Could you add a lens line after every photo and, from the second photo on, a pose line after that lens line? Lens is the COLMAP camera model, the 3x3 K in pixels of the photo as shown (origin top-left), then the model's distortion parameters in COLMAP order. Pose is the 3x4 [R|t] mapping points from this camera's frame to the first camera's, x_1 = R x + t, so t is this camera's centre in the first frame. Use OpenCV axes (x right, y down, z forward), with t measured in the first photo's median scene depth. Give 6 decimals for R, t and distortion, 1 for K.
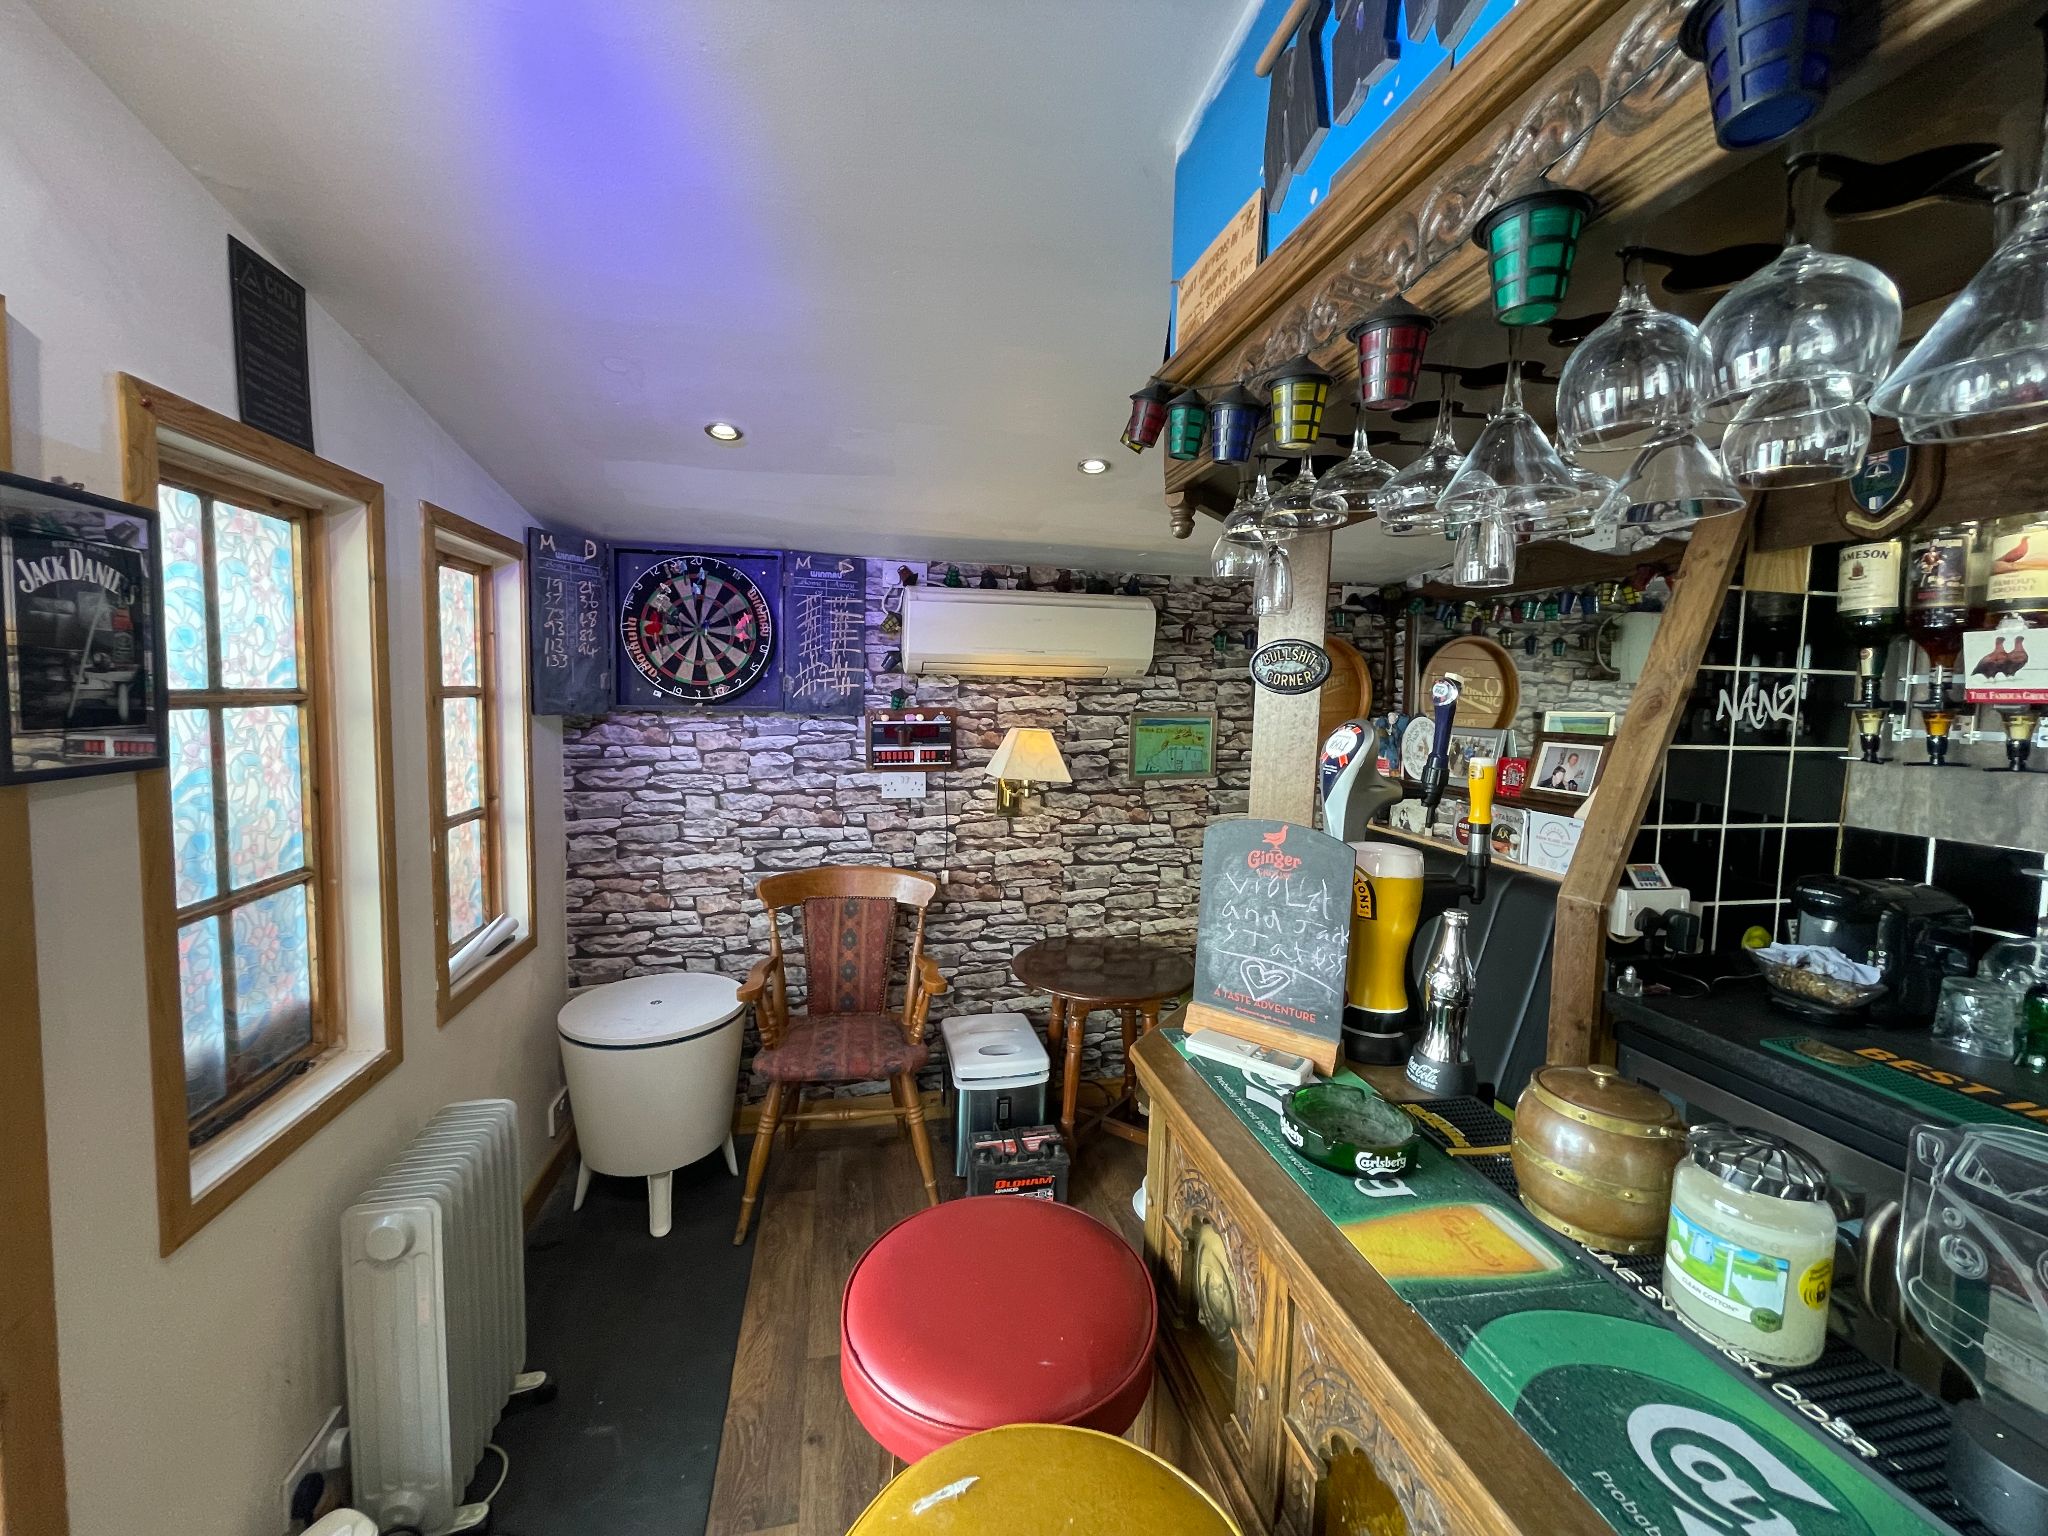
lens RADIAL K [[827.4, 0, 1021.7], [0, 827.4, 747.9], [0, 0, 1]] dist [-0.000656, -0.000679]
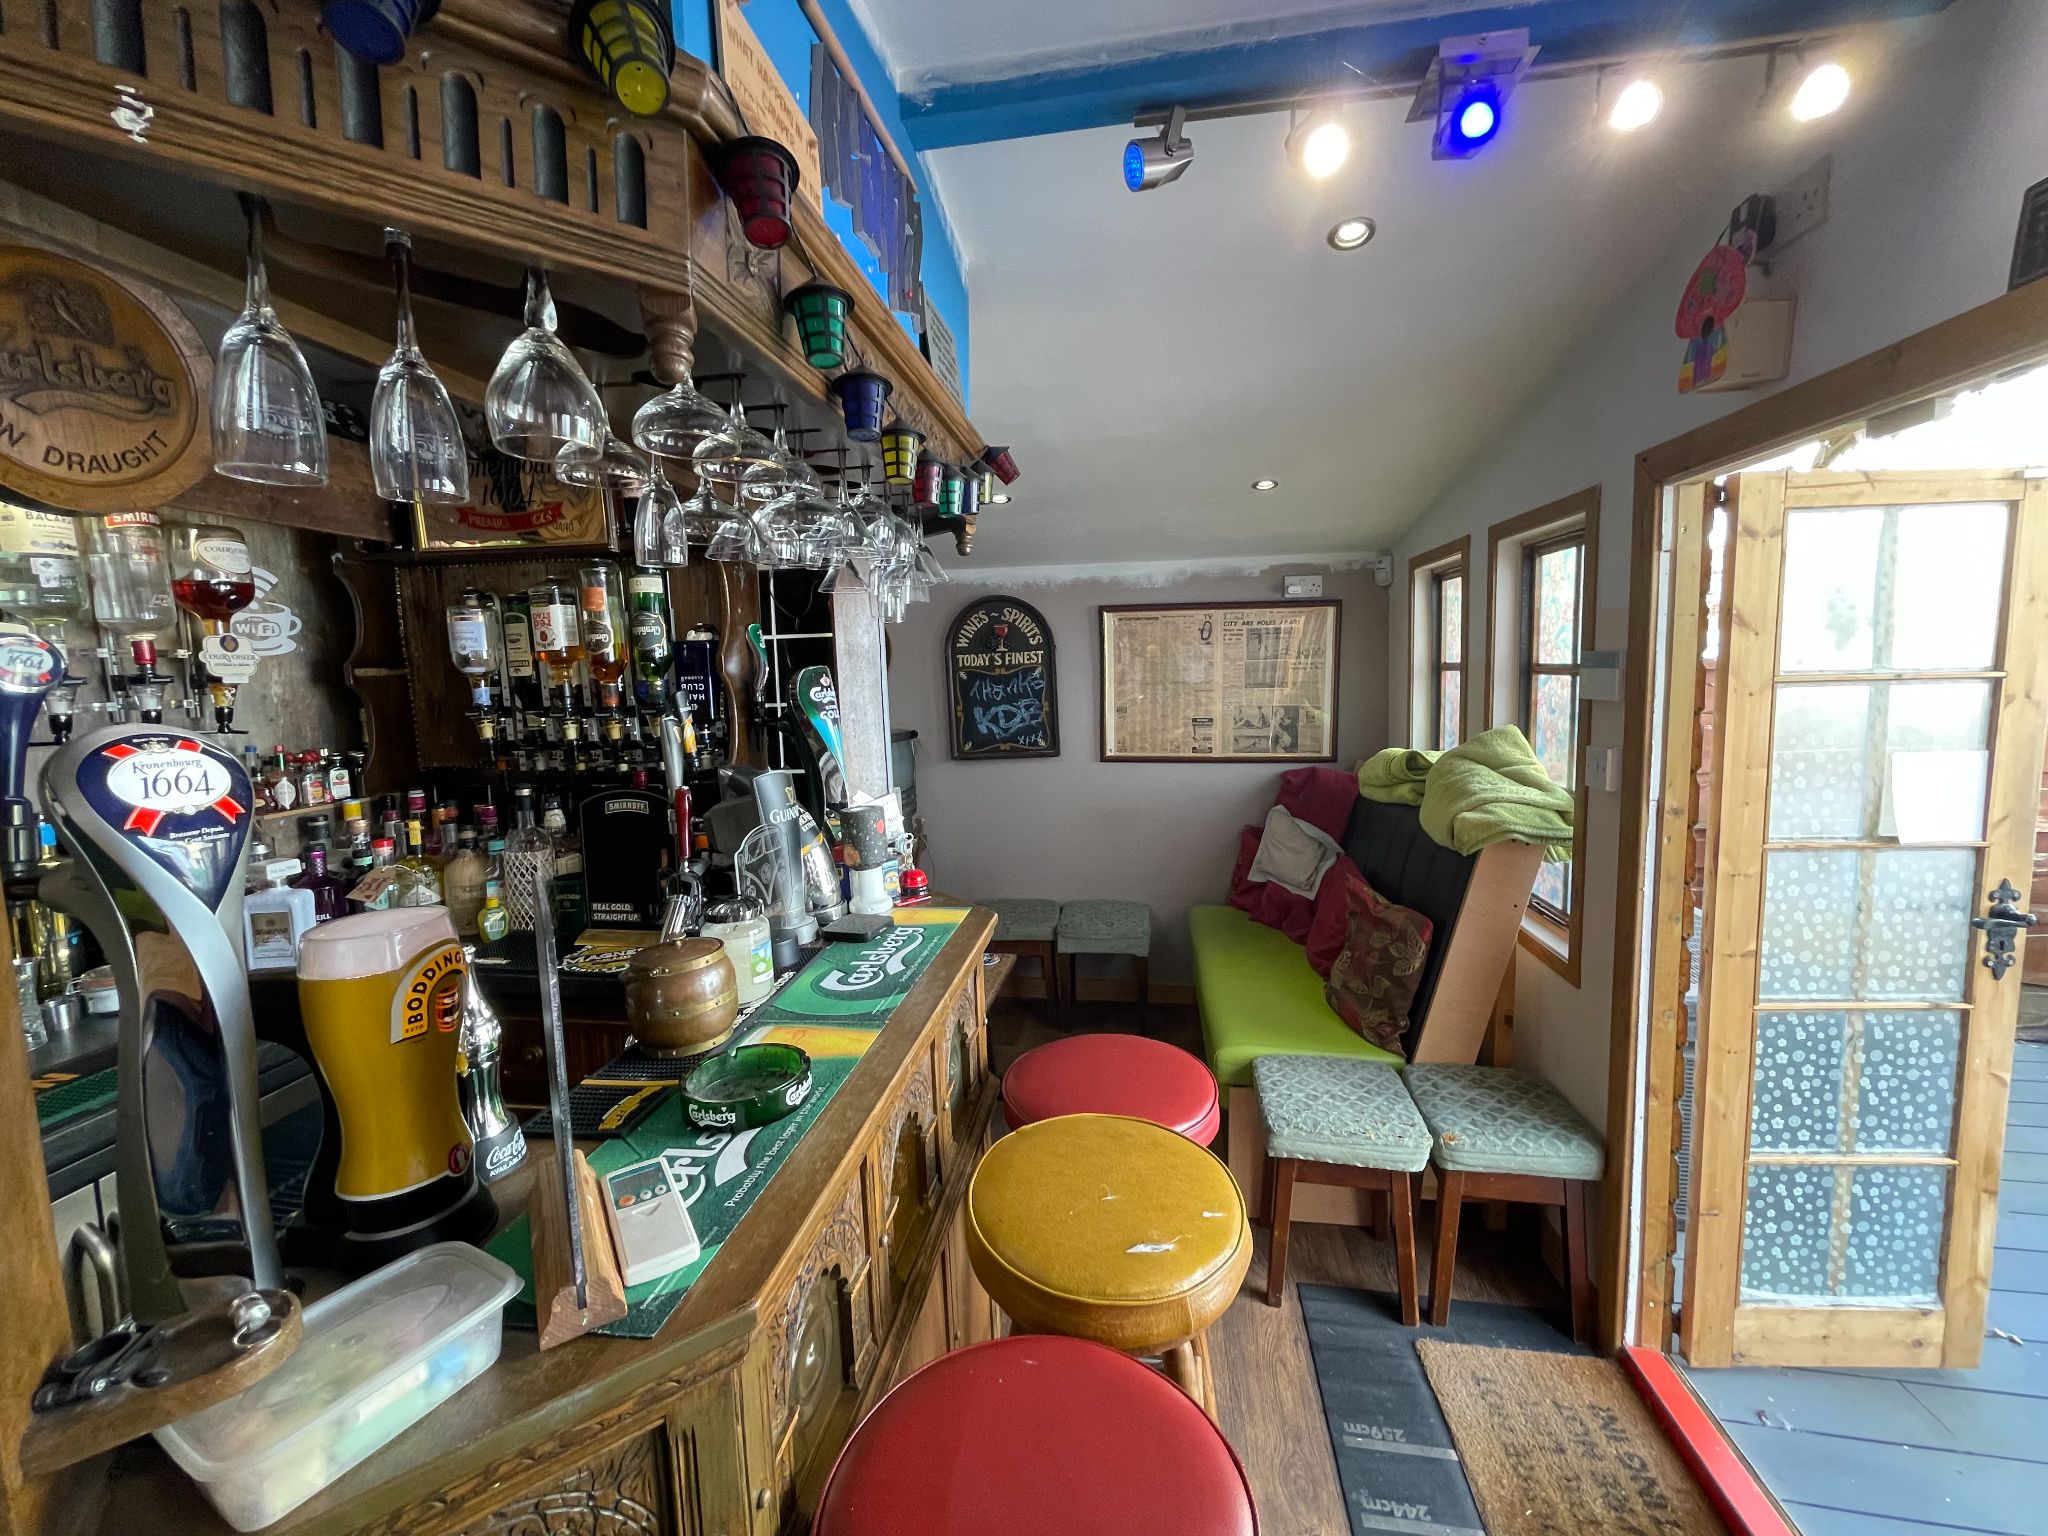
lens RADIAL K [[827.4, 0, 1021.7], [0, 827.4, 747.9], [0, 0, 1]] dist [-0.000656, -0.000679]
pose [[-0.932547, -0.039599, 0.358869, -0.389306], [0.025754, 0.984139, 0.175519, -0.183116], [-0.360128, 0.172922, -0.916737, 2.369223]]
